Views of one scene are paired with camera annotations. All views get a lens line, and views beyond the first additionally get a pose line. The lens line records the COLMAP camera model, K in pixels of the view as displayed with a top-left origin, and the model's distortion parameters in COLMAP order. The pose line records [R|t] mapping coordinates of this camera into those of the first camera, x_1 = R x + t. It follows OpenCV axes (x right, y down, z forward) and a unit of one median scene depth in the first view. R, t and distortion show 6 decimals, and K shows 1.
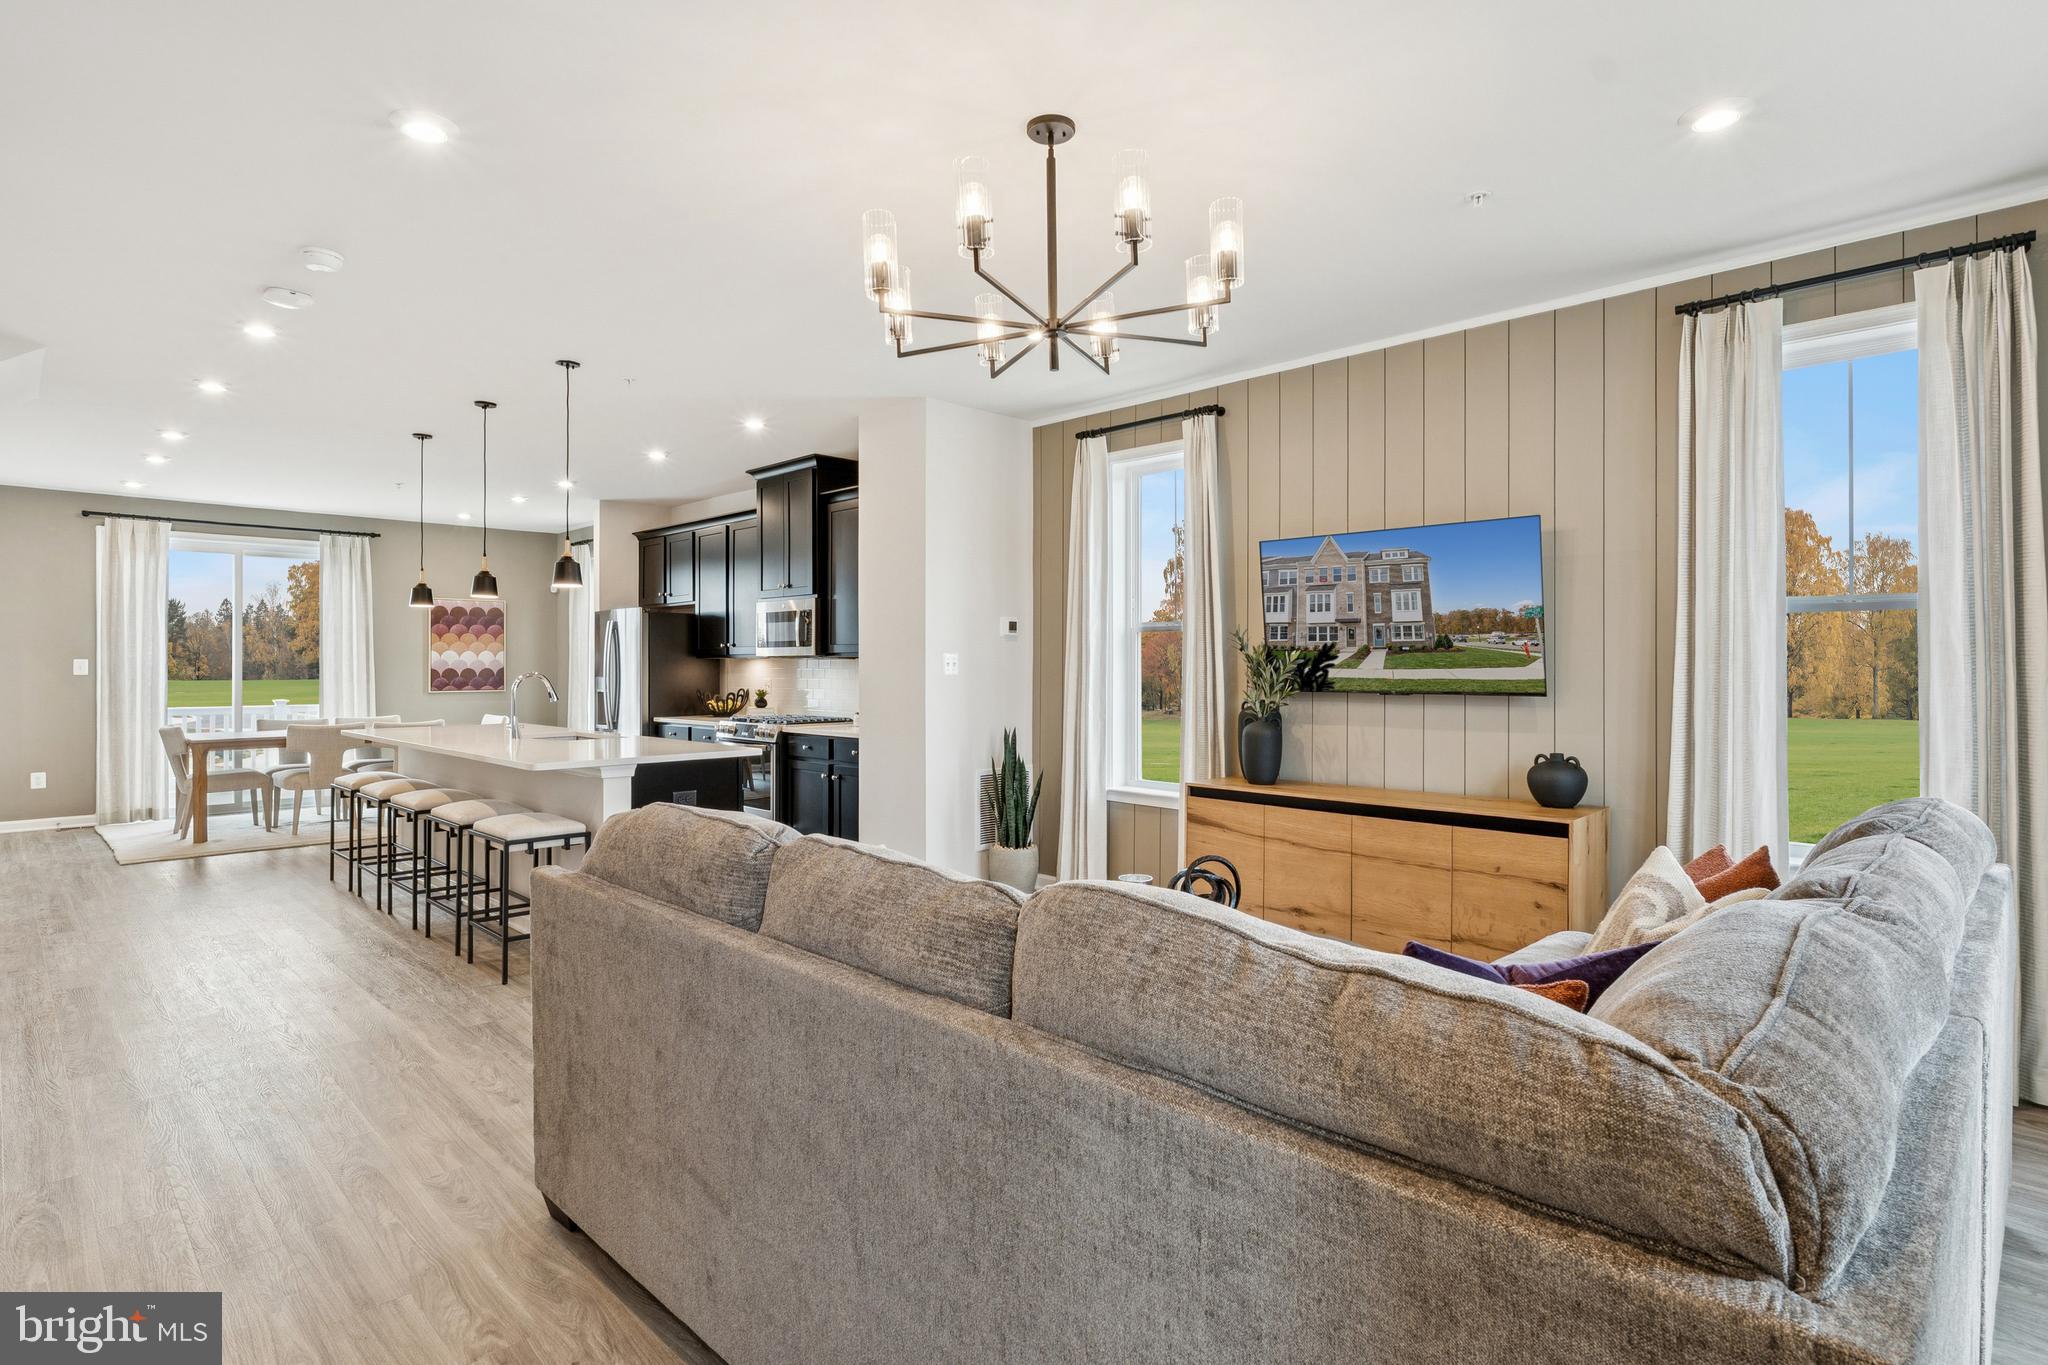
lens RADIAL K [[1022.3, 0, 1024.1], [0, 1022.3, 663.4], [0, 0, 1]] dist [0.003384, -0.000042]
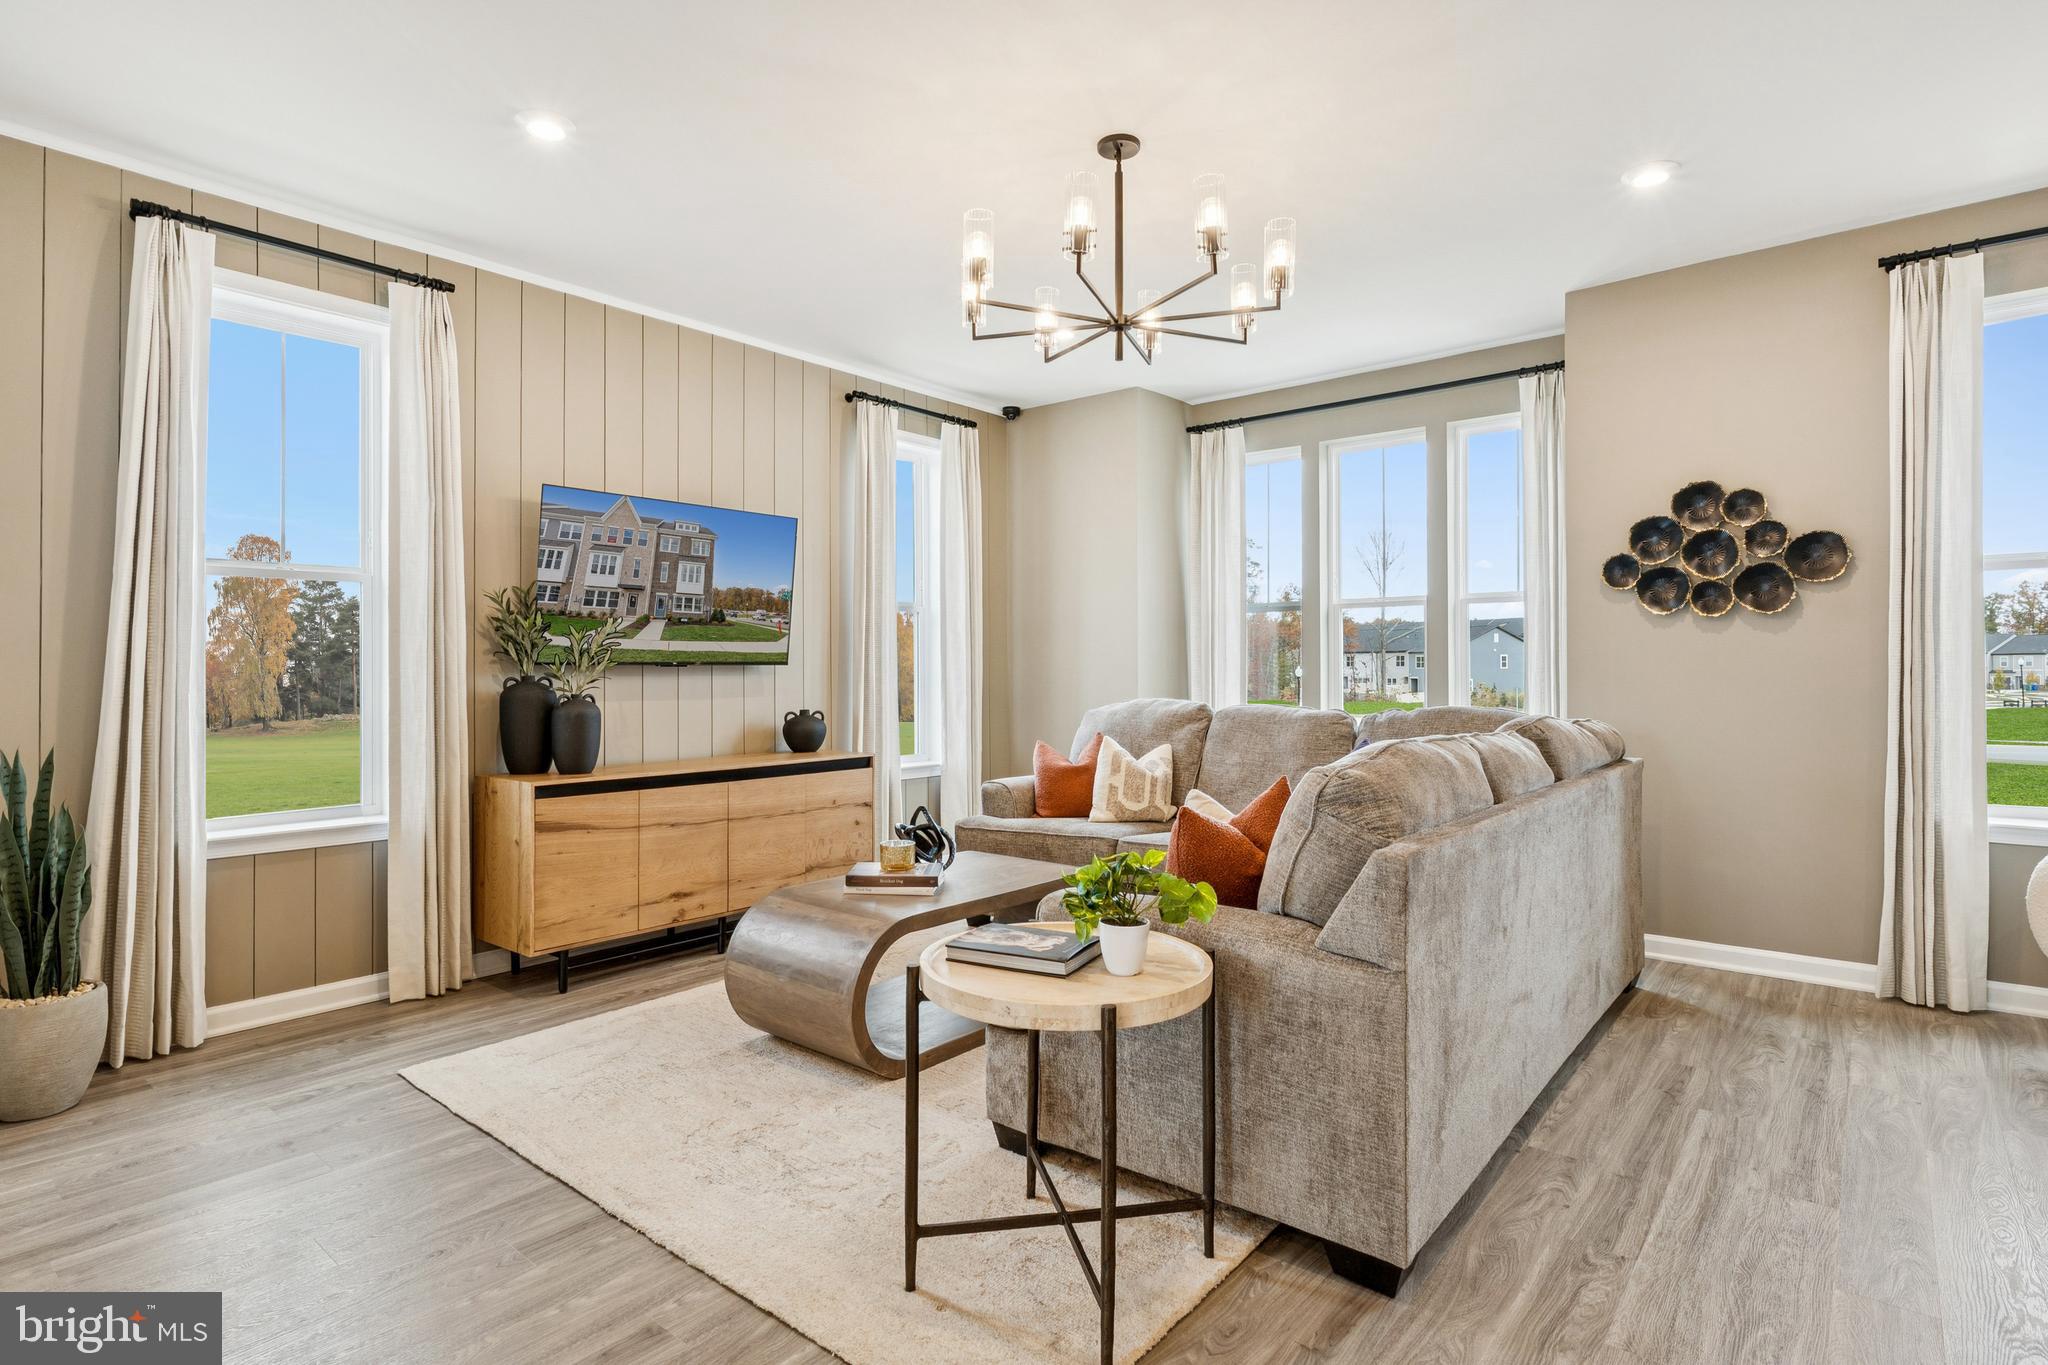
lens RADIAL K [[1042.2, 0, 1004.0], [0, 1042.2, 661.6], [0, 0, 1]] dist [0.000374, 0.000154]
pose [[-0.085276, 0.008063, 0.996325, -0.697613], [-0.004127, 0.999956, -0.008446, 0.034779], [-0.996349, -0.004832, -0.085239, 0.773832]]
